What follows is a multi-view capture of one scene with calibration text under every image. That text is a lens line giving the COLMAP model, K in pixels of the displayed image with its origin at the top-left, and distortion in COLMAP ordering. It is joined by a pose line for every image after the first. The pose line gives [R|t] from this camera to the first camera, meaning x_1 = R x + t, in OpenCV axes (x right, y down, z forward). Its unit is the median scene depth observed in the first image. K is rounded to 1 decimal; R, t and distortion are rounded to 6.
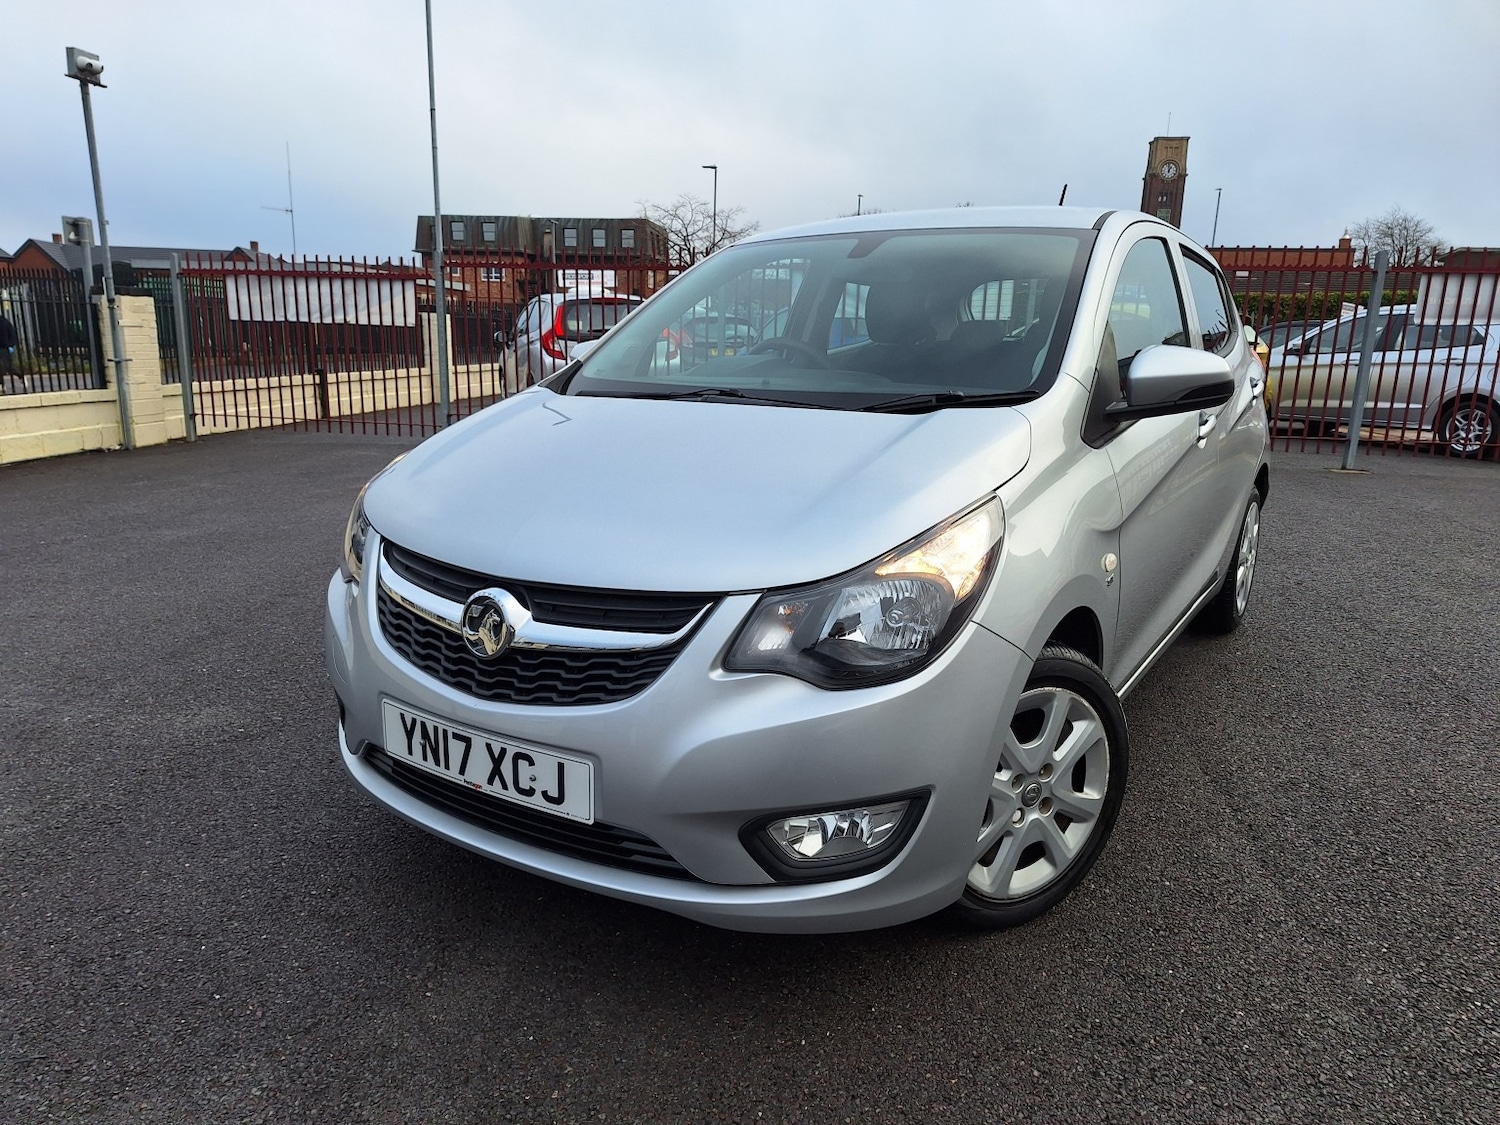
lens RADIAL K [[1043.5, 0, 727.0], [0, 1043.5, 566.0], [0, 0, 1]] dist [0.032718, -0.027993]
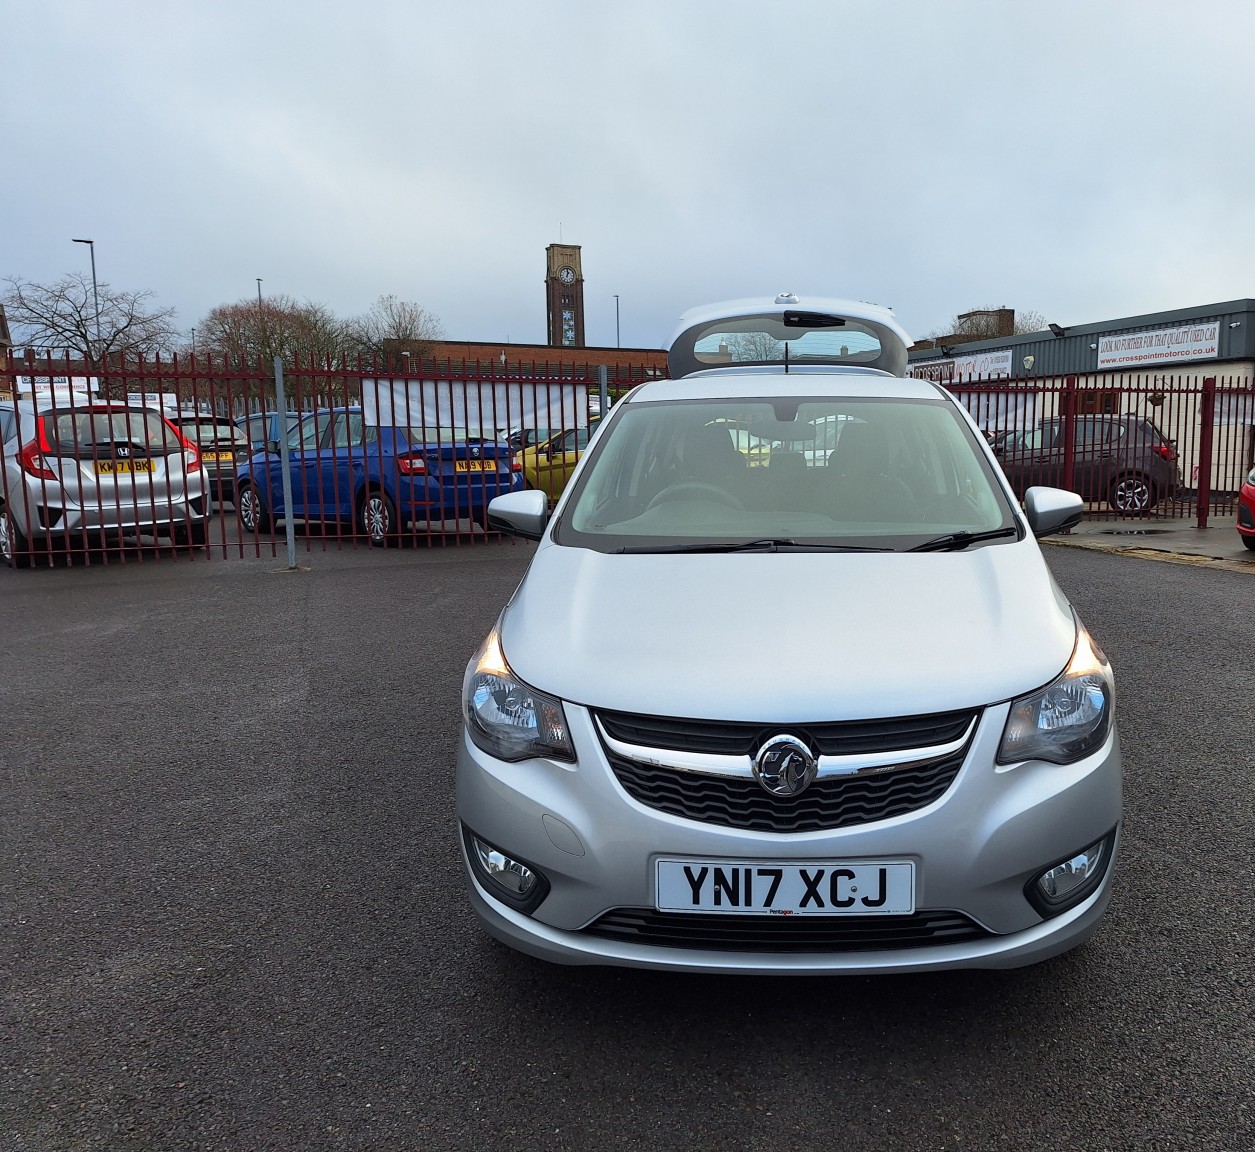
lens RADIAL K [[1040.7, 0, 761.8], [0, 1040.7, 573.2], [0, 0, 1]] dist [0.118562, -0.112975]
pose [[0.847128, -0.091353, 0.523478, -0.768749], [0.131422, 0.990526, -0.039819, -0.104330], [-0.514881, 0.102528, 0.851108, 0.004869]]
